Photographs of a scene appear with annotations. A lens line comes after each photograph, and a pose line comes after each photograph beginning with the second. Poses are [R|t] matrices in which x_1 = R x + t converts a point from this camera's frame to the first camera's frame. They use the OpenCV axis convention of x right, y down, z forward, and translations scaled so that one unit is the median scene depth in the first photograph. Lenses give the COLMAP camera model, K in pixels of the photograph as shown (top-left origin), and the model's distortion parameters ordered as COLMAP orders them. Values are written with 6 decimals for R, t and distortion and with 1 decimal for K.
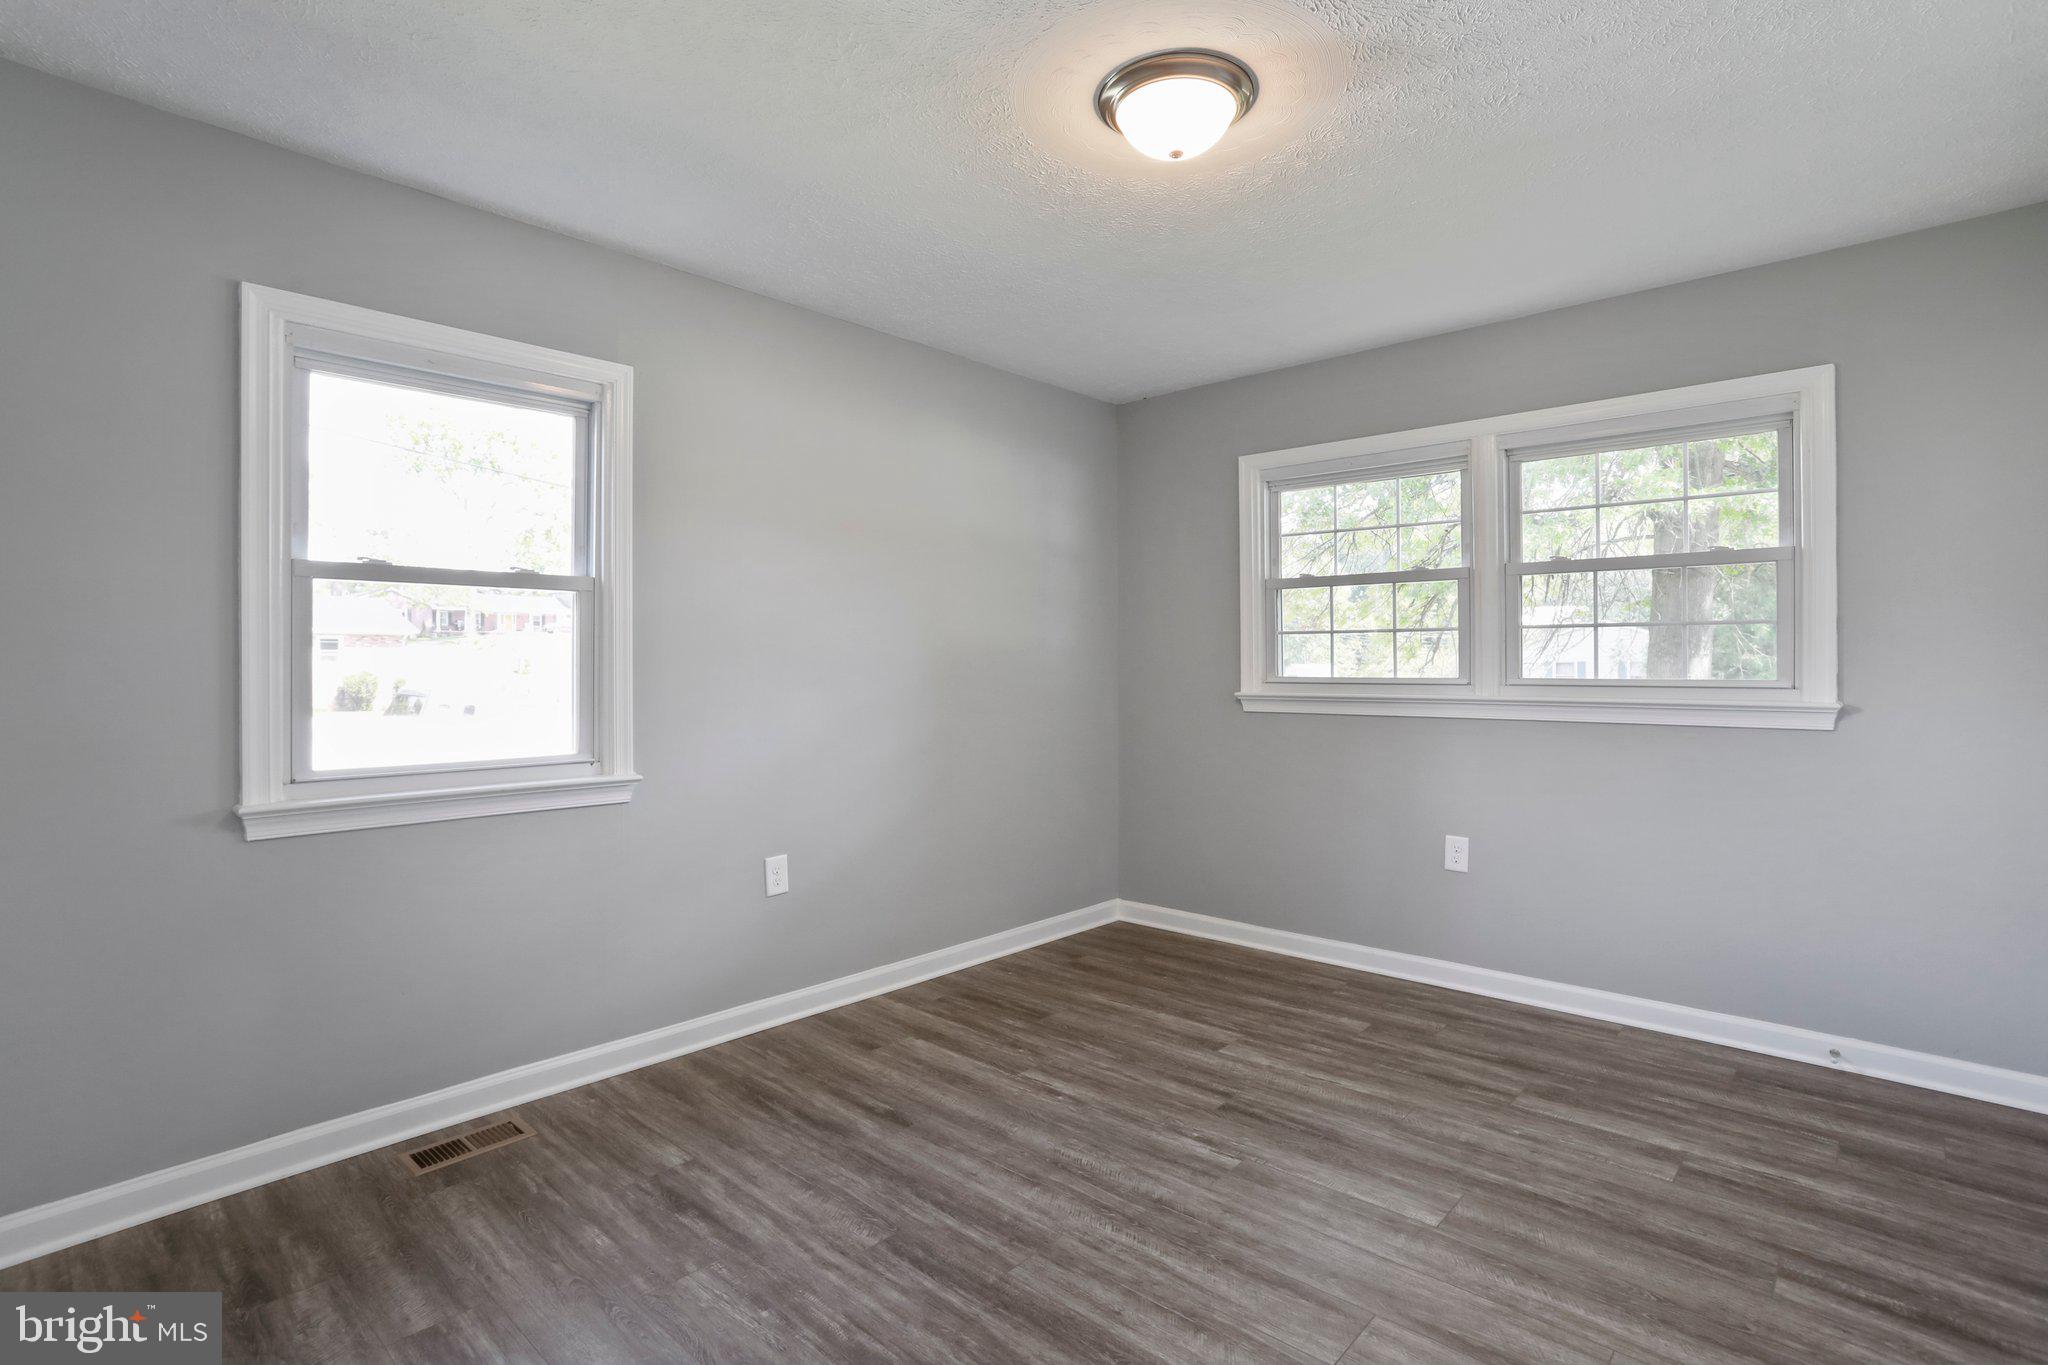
lens RADIAL K [[1005.3, 0, 1011.1], [0, 1005.3, 662.3], [0, 0, 1]] dist [-0.048553, 0.024241]
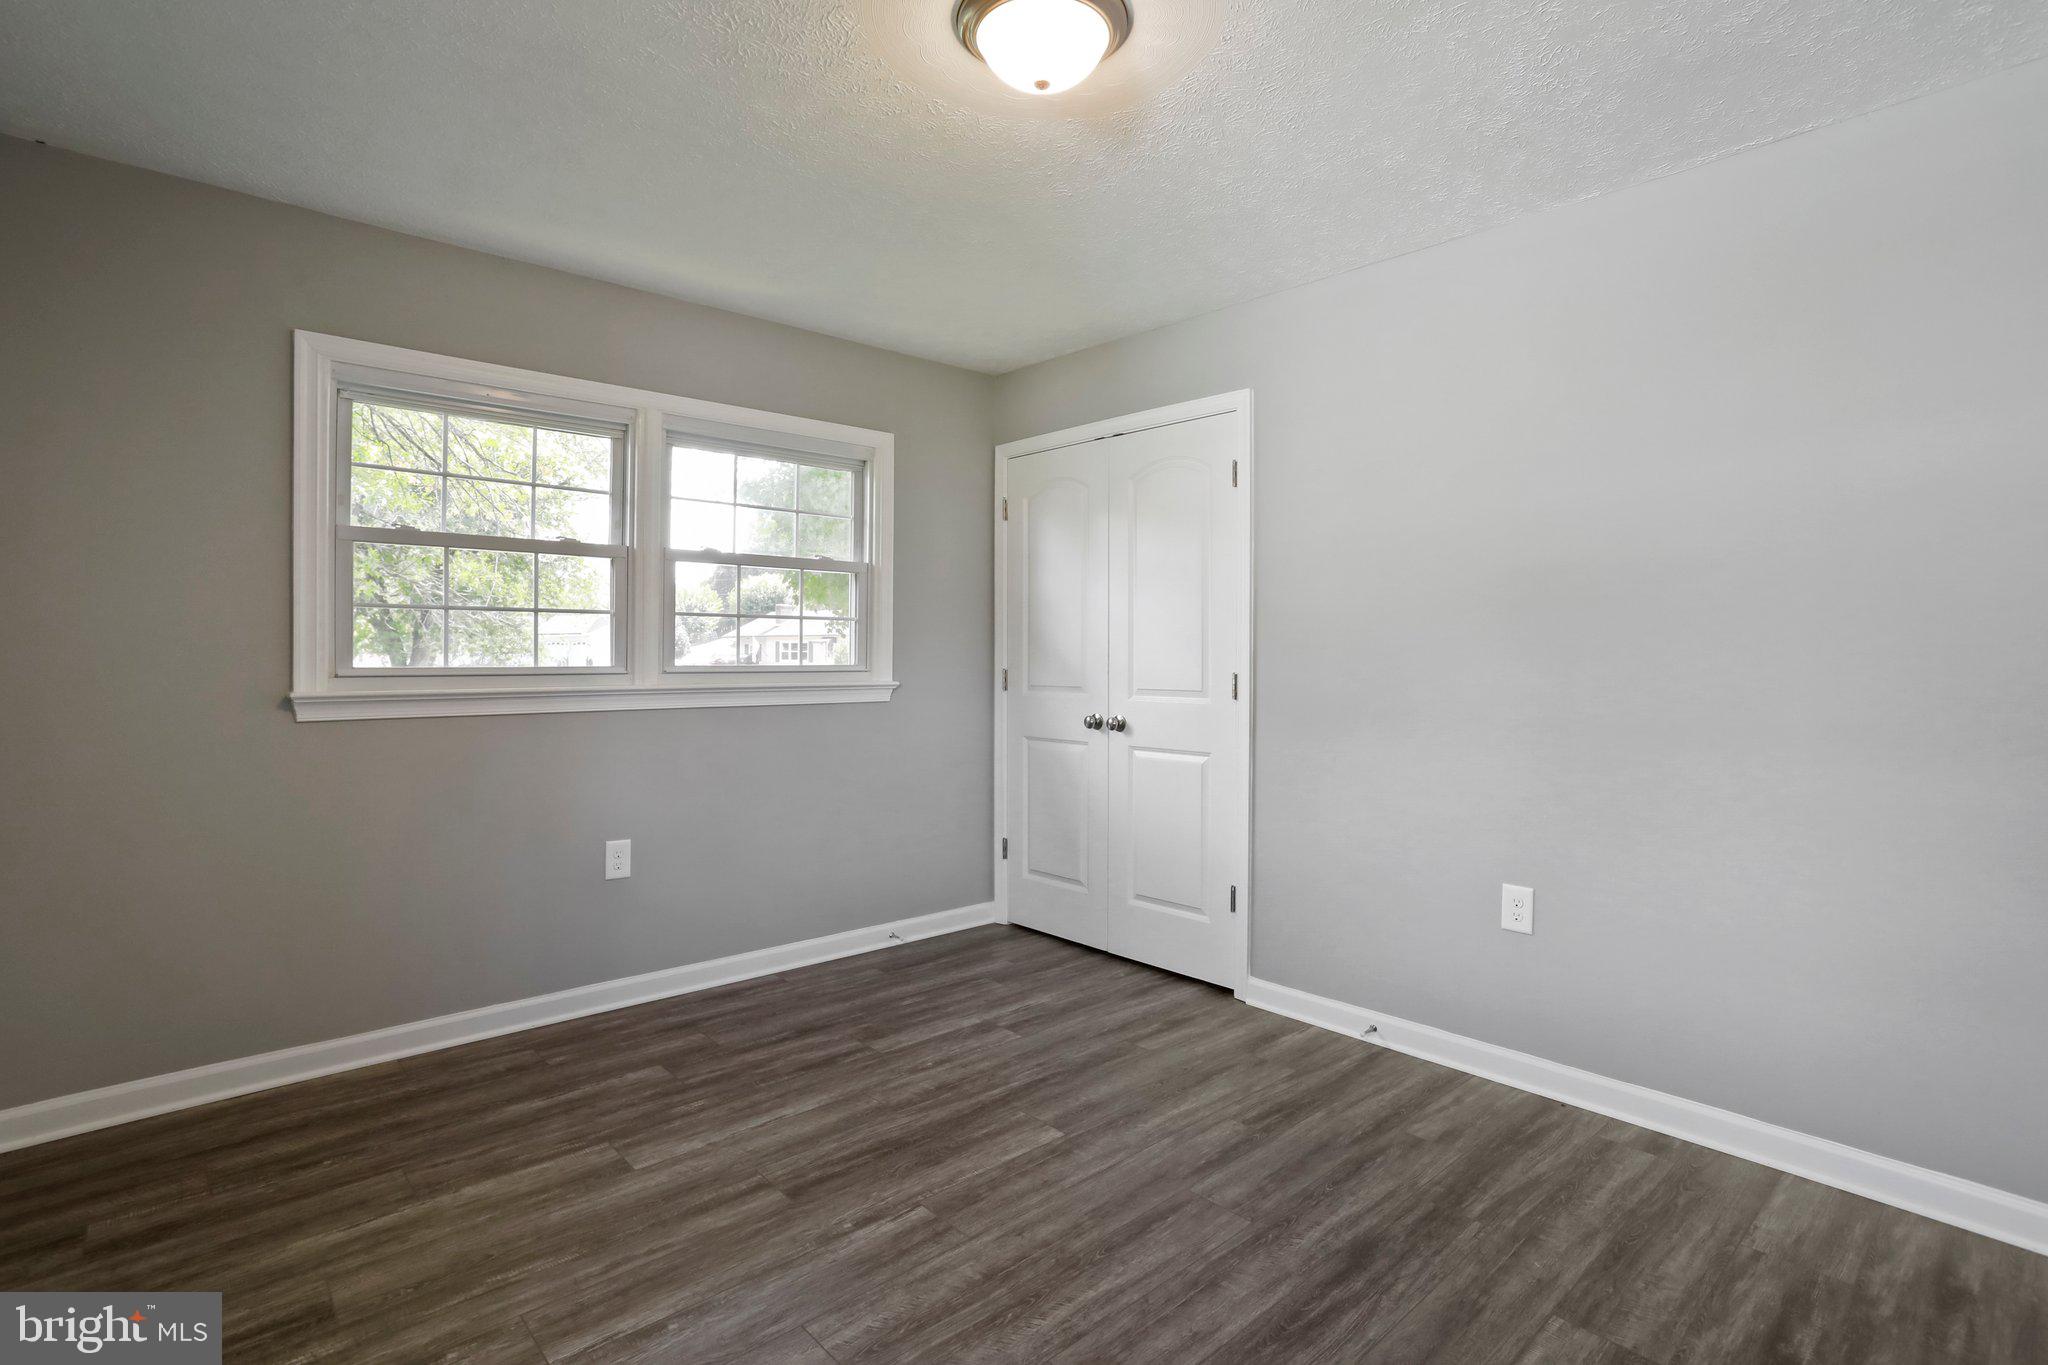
lens RADIAL K [[1005.3, 0, 1027.5], [0, 1005.3, 650.0], [0, 0, 1]] dist [-0.048553, 0.024241]
pose [[0.071599, 0.007012, 0.997409, -0.525511], [-0.006070, 0.999960, -0.006594, 0.005279], [-0.997415, -0.005582, 0.071639, 0.675590]]
